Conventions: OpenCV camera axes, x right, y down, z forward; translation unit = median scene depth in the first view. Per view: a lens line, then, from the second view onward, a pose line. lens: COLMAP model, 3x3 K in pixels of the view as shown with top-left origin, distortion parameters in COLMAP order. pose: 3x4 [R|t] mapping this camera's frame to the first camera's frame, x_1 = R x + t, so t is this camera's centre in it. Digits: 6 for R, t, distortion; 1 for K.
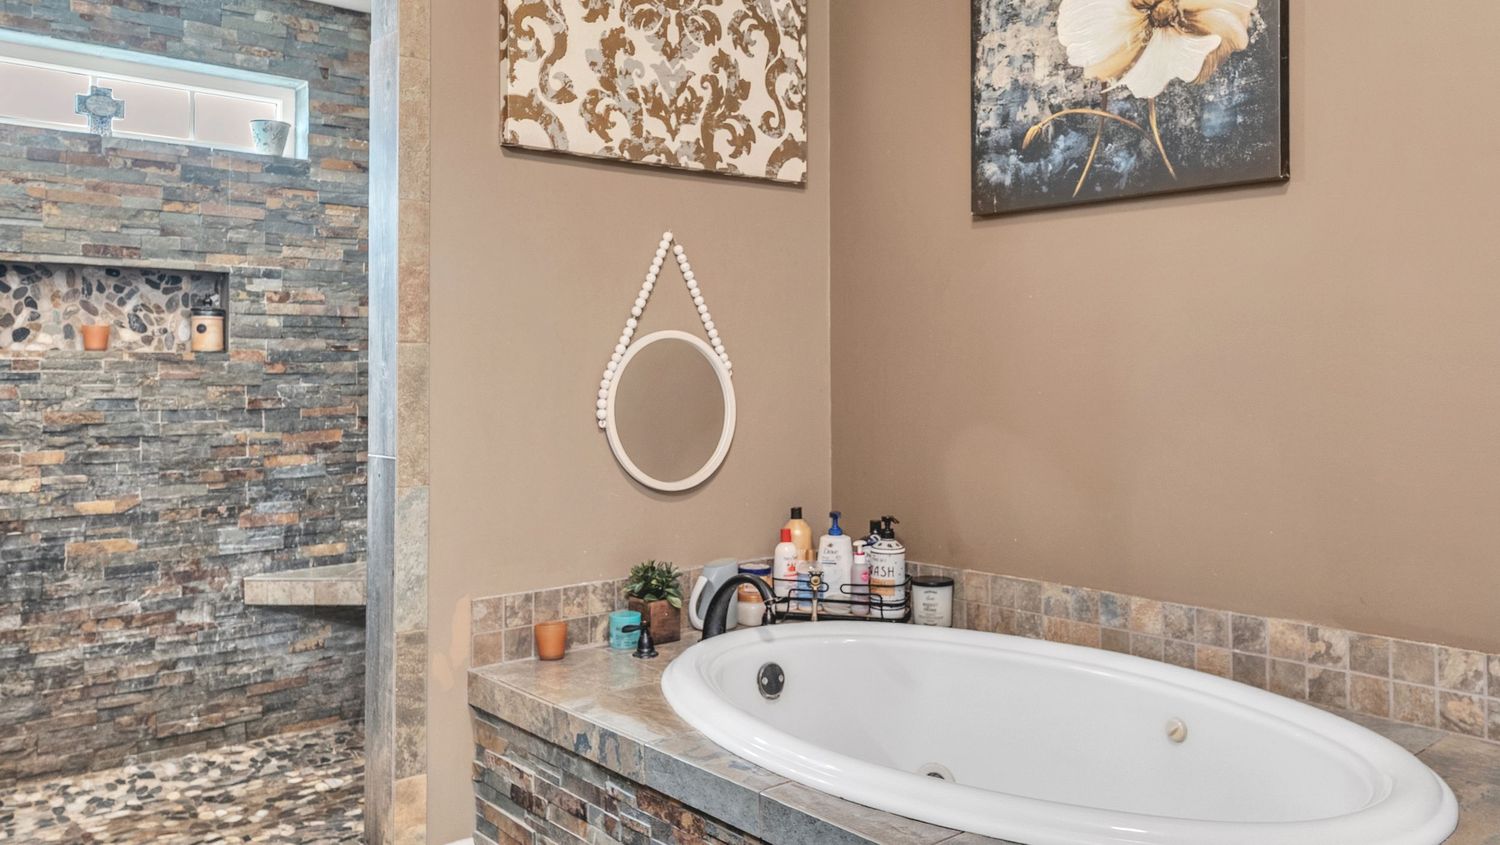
lens RADIAL K [[1144.8, 0, 747.5], [0, 1144.8, 355.3], [0, 0, 1]] dist [0.003320, 0.002785]
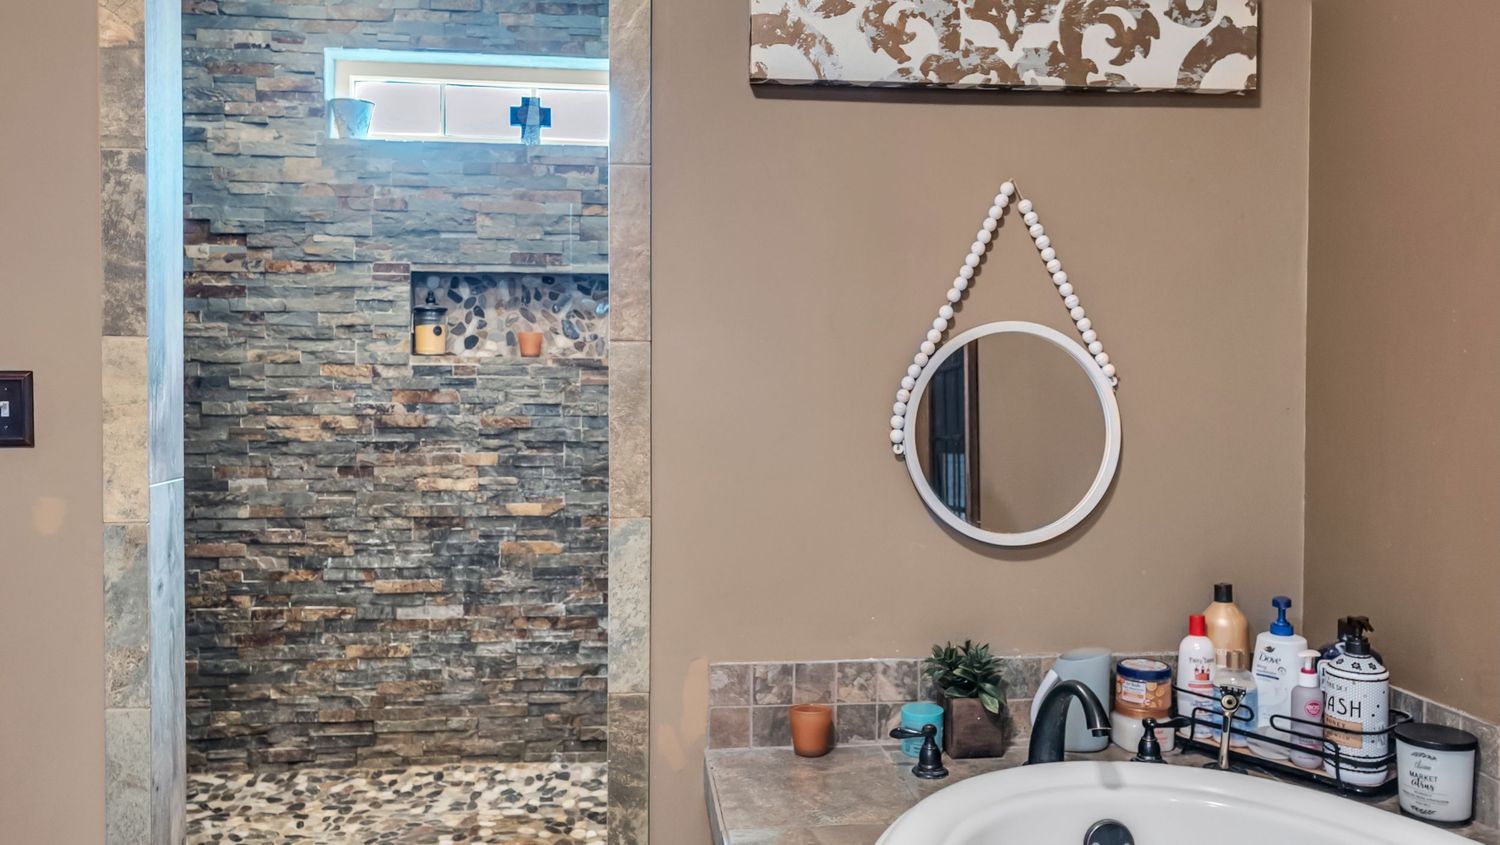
lens RADIAL K [[1121.3, 0, 752.9], [0, 1121.3, 409.8], [0, 0, 1]] dist [0.003239, -0.001327]
pose [[0.826947, 0.019231, -0.561950, 0.175369], [0.003122, 0.999242, 0.038790, 0.005310], [0.562270, -0.033832, 0.826261, 0.302208]]
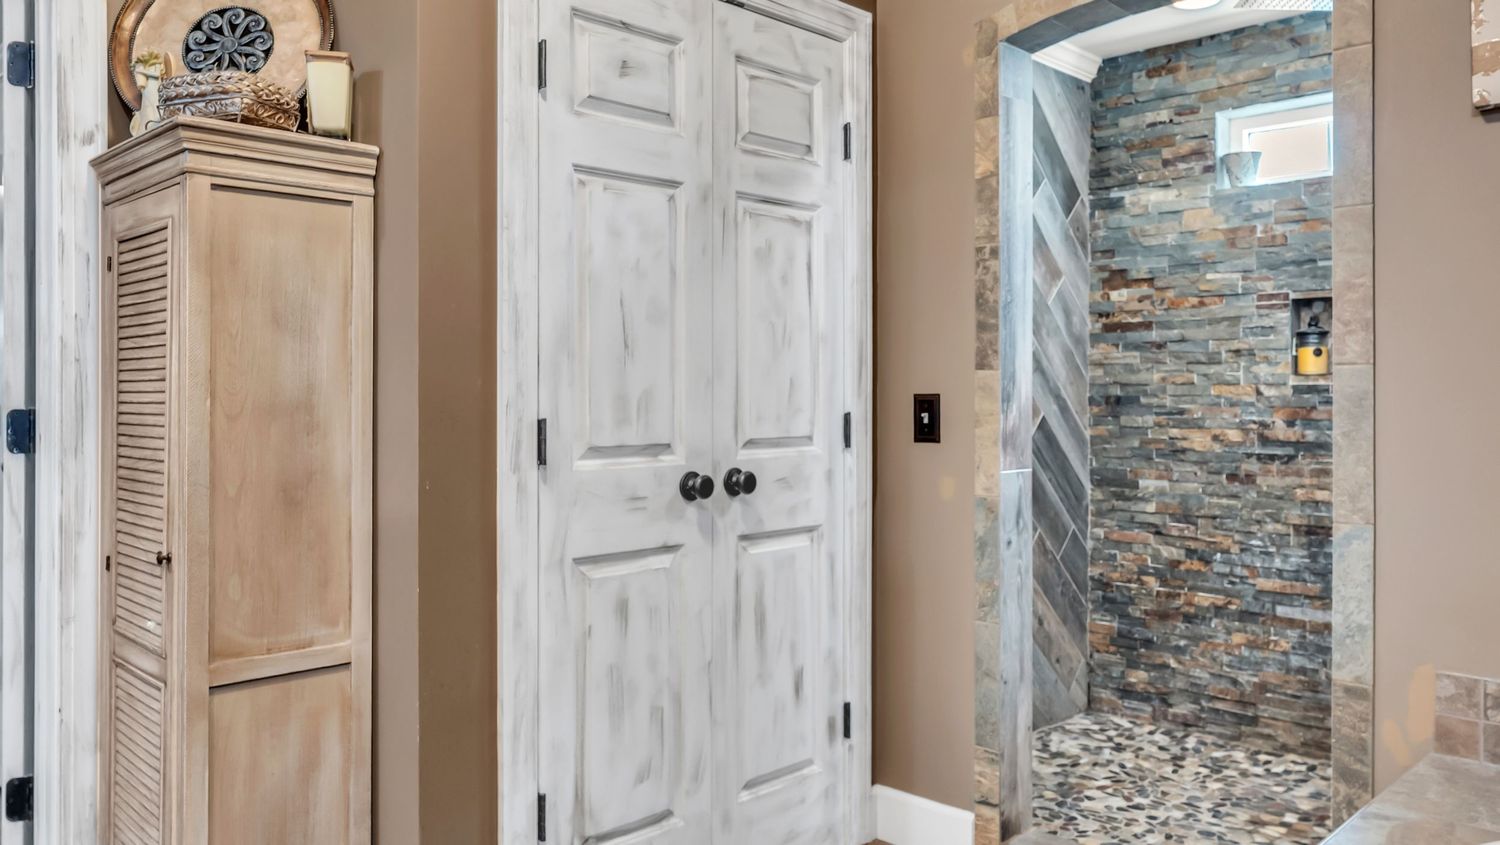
lens RADIAL K [[1121.3, 0, 752.9], [0, 1121.3, 409.8], [0, 0, 1]] dist [0.003239, -0.001327]
pose [[0.072822, 0.014890, -0.997234, 0.426259], [0.014057, 0.999774, 0.015955, 0.002975], [0.997246, -0.015180, 0.072596, 0.358633]]
